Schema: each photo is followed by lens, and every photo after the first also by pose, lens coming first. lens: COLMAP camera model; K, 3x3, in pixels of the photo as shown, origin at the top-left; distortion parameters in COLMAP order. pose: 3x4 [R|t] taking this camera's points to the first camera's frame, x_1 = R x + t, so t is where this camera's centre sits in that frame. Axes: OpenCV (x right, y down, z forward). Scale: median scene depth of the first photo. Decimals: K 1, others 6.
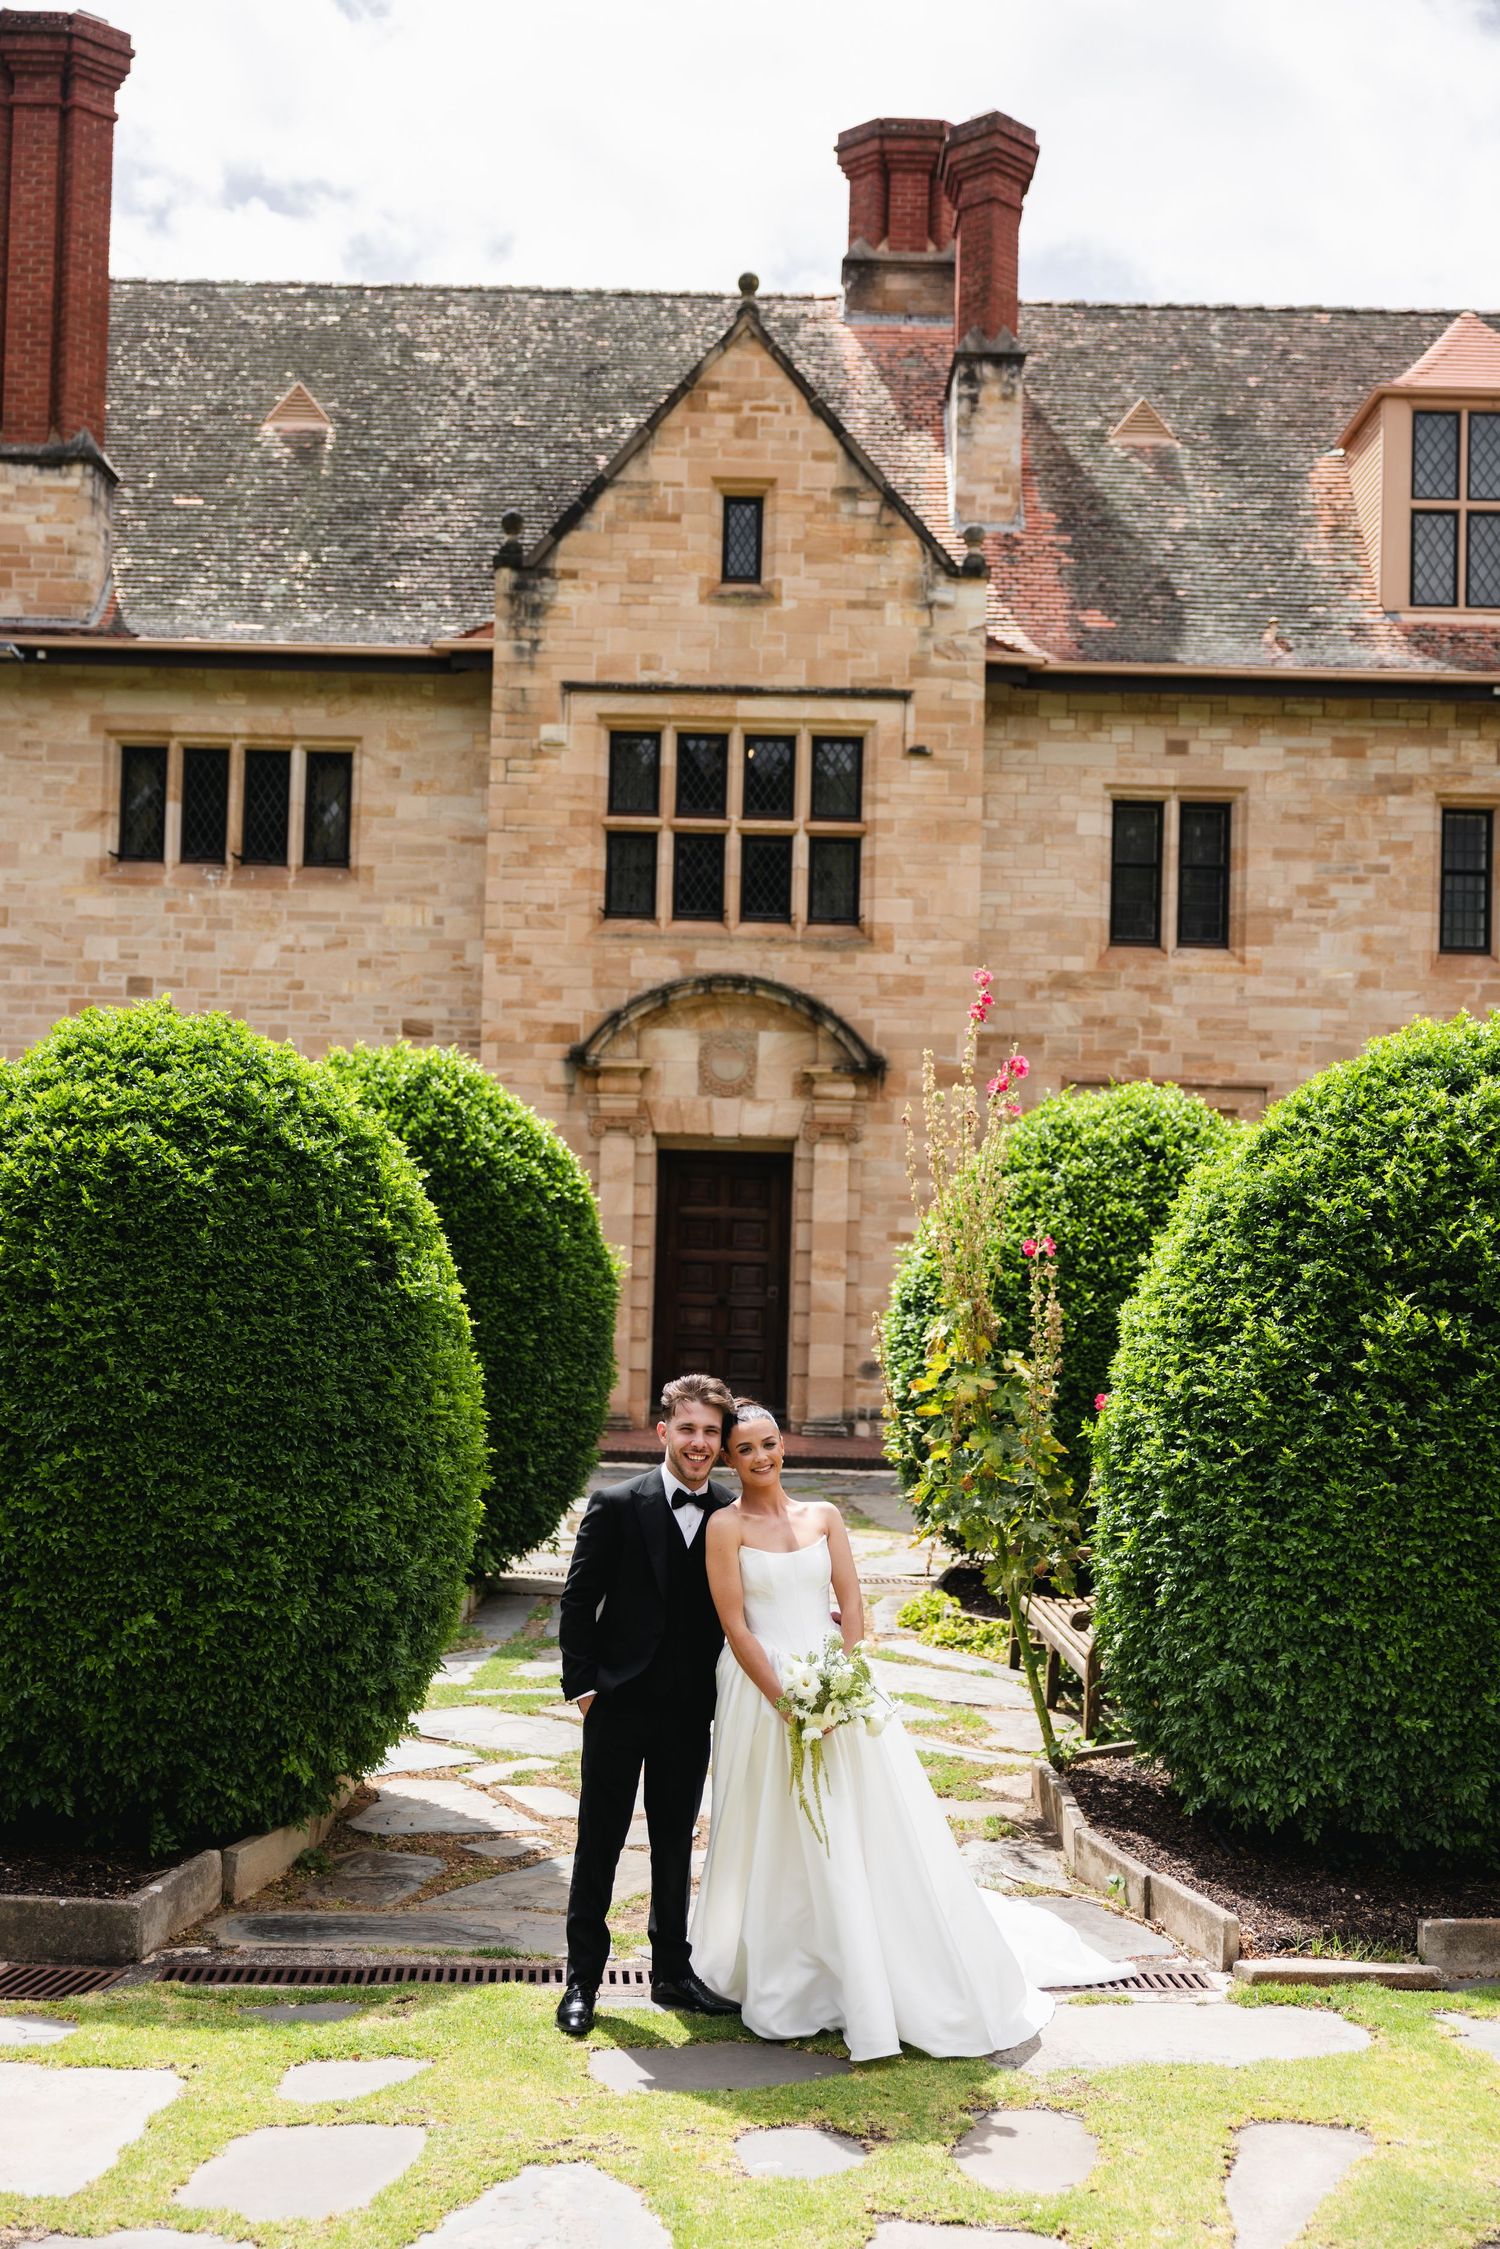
lens RADIAL K [[2546.3, 0, 748.5], [0, 2546.3, 1123.0], [0, 0, 1]] dist [-0.002278, 0.000000]
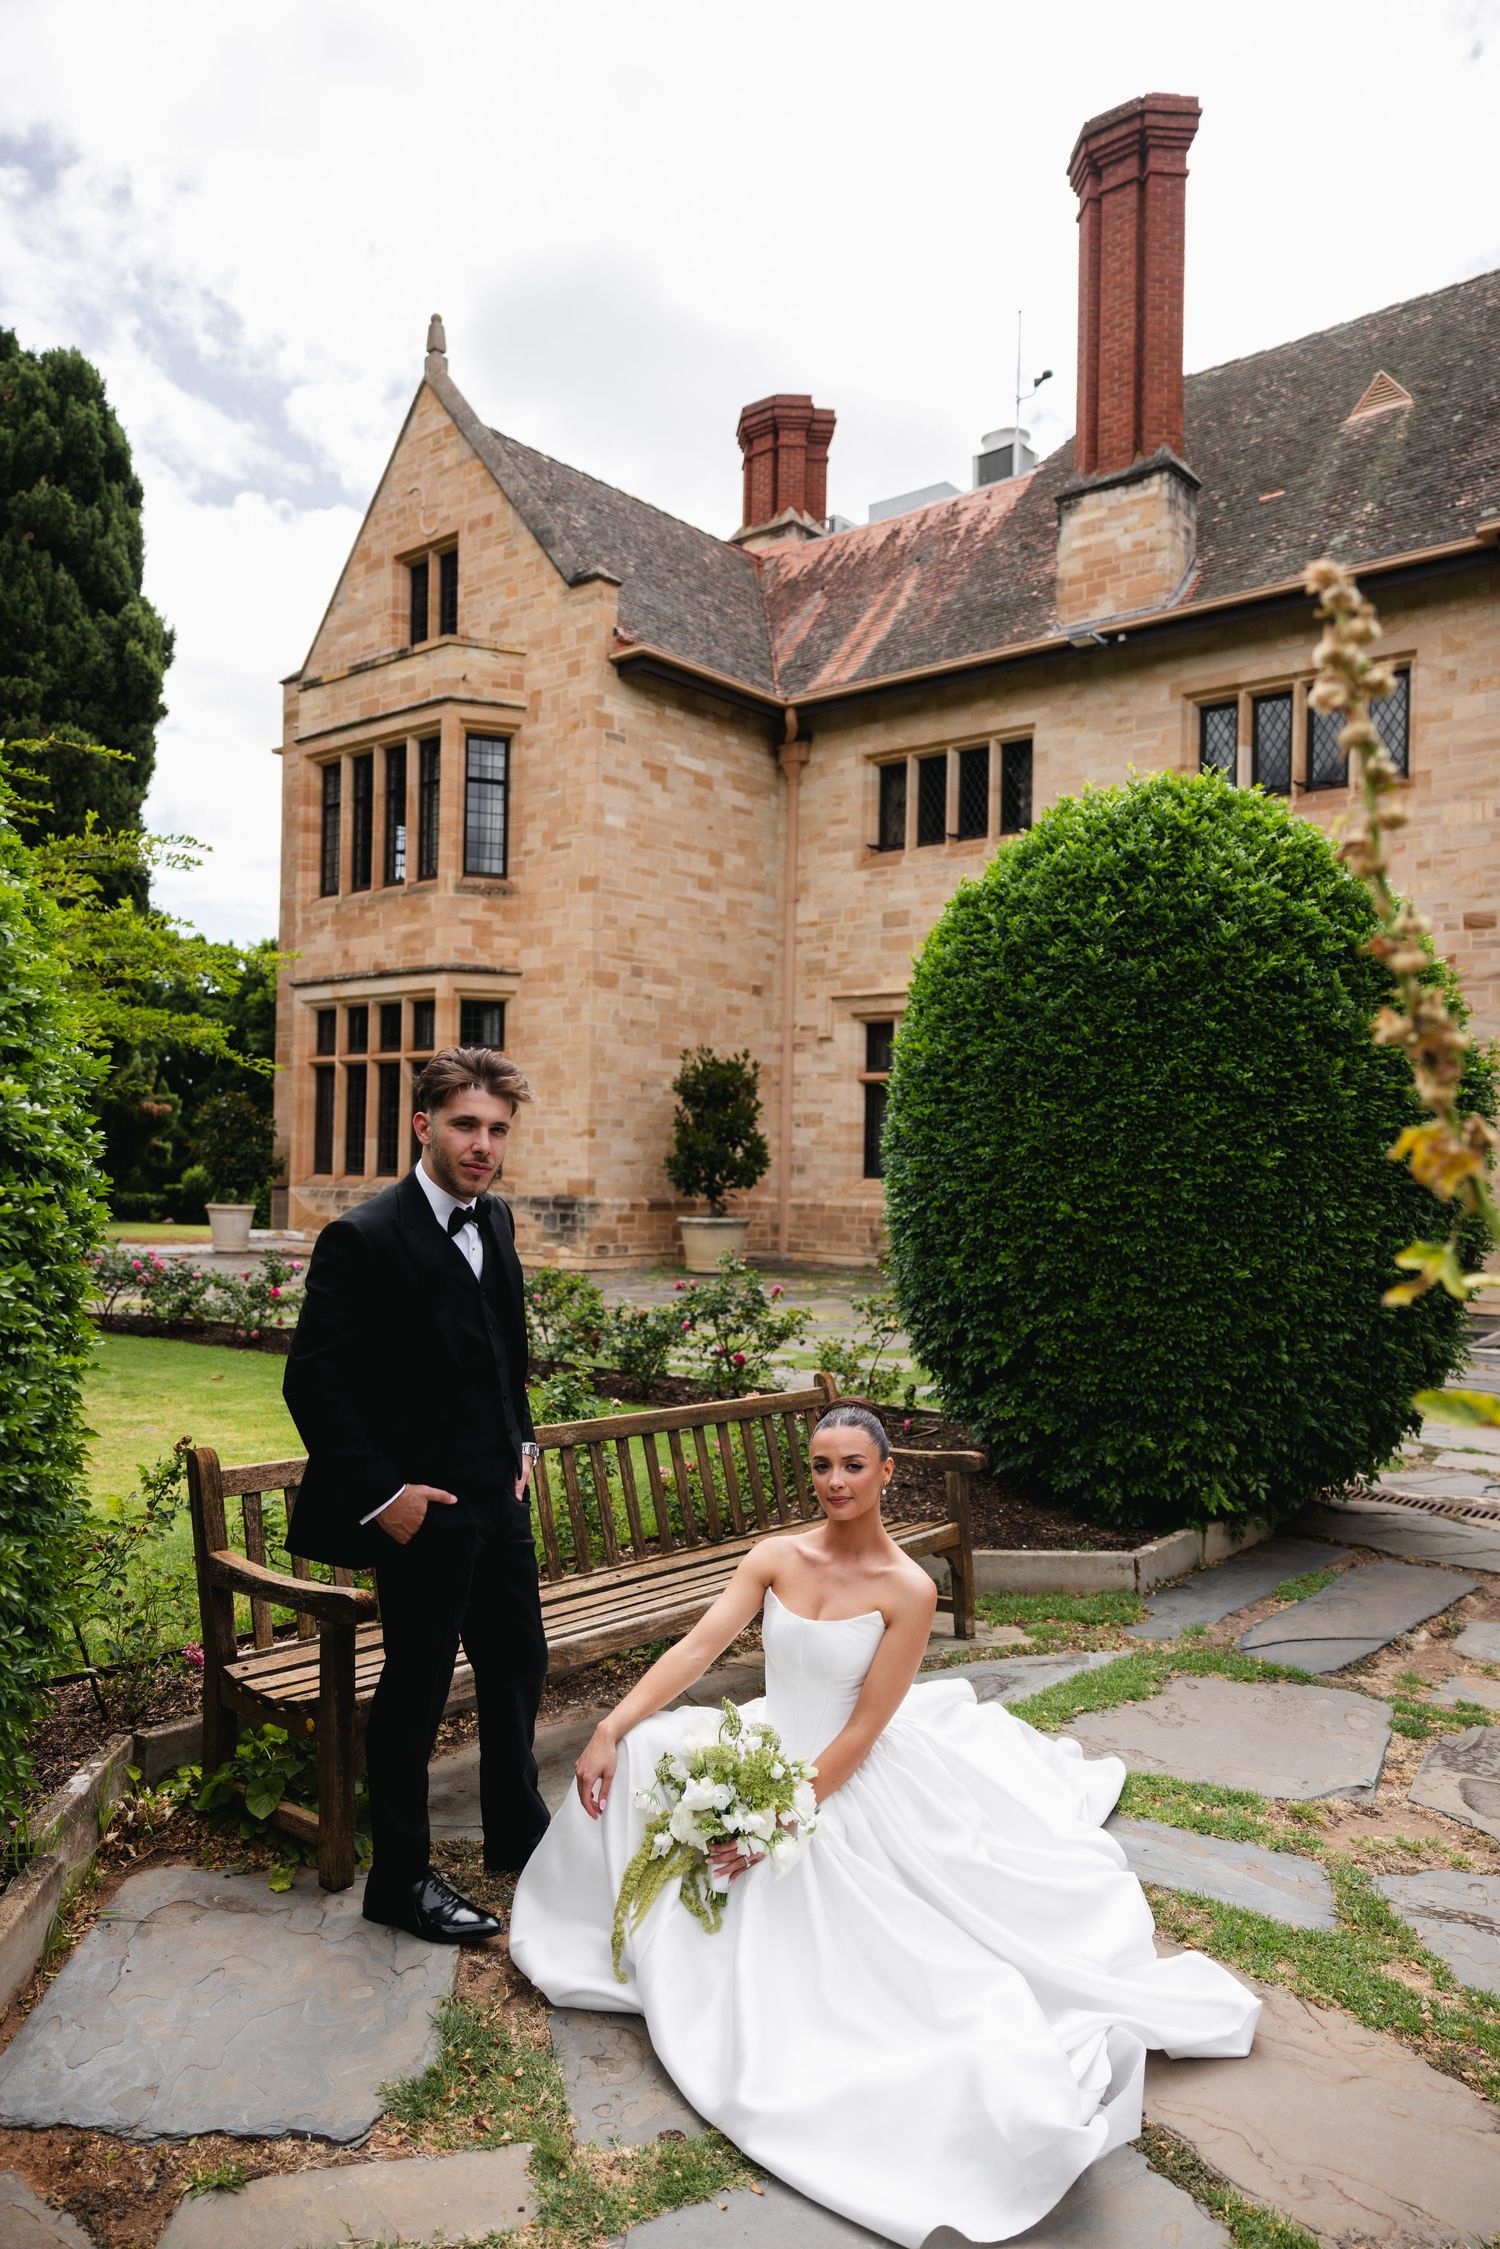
lens RADIAL K [[1490.1, 0, 748.6], [0, 1490.1, 1133.8], [0, 0, 1]] dist [-0.009647, 0.014130]
pose [[0.759711, -0.021417, -0.649908, 0.032685], [0.024284, 0.999695, -0.004557, 0.043420], [0.649808, -0.012320, 0.759999, 0.353526]]
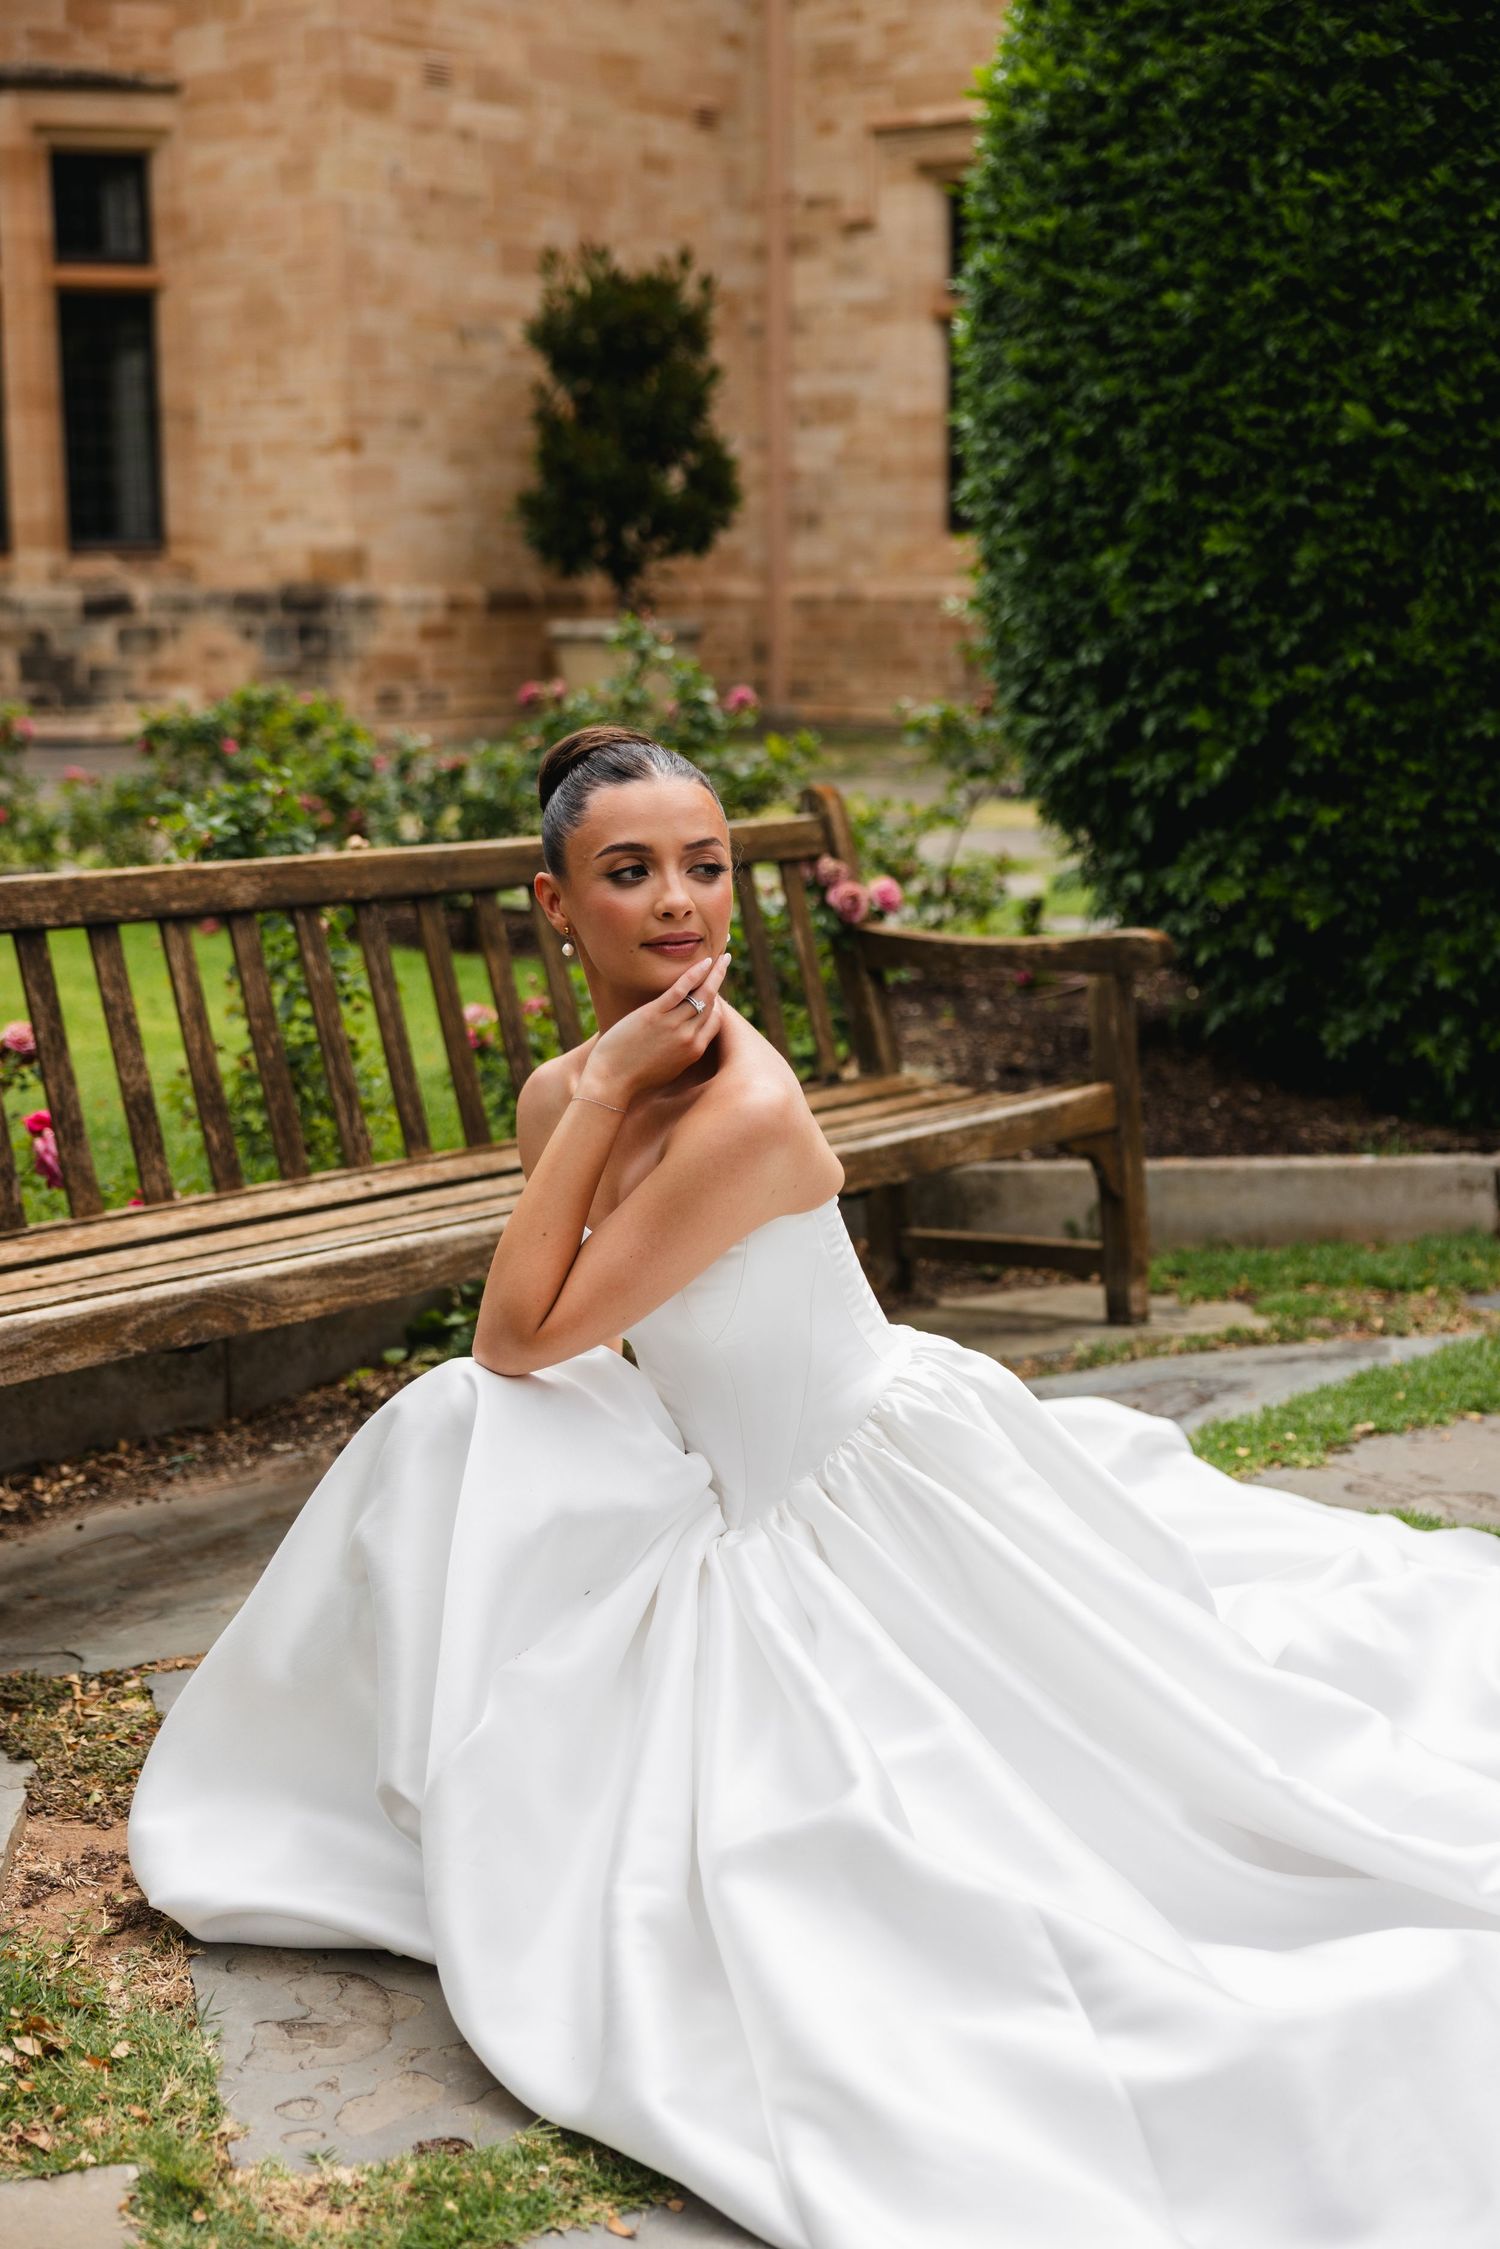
lens RADIAL K [[3121.9, 0, 735.5], [0, 3121.9, 1133.8], [0, 0, 1]] dist [0.028390, 0.000000]
pose [[0.764197, 0.089422, -0.638754, 0.029275], [0.051815, 0.978630, 0.198993, 0.058529], [0.642898, -0.185167, 0.743233, 0.363298]]
